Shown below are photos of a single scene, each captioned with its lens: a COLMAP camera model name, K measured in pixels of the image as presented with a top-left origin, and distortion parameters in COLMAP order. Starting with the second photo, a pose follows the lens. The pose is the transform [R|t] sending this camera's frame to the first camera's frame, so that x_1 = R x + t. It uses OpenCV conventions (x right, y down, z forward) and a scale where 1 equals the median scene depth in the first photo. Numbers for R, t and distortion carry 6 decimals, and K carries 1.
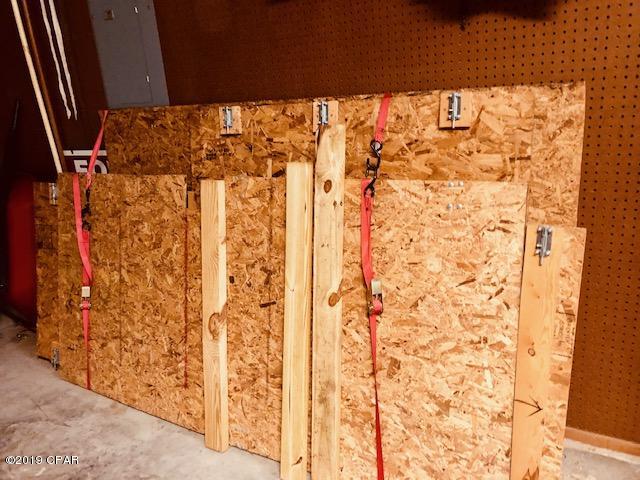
lens RADIAL K [[525.7, 0, 319.7], [0, 525.7, 239.3], [0, 0, 1]] dist [0.015994, 0.004545]
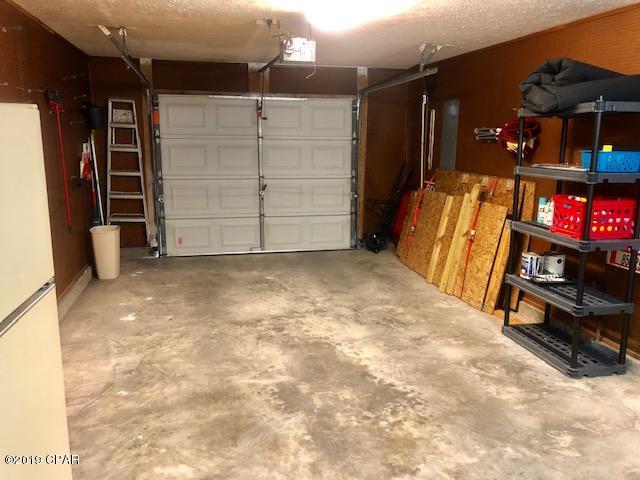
lens RADIAL K [[529.3, 0, 320.3], [0, 529.3, 241.1], [0, 0, 1]] dist [0.037657, -0.055907]
pose [[0.690044, 0.229542, -0.686403, 1.441569], [-0.282436, 0.958587, 0.036629, 0.238829], [0.666385, 0.168589, 0.726298, -1.694745]]
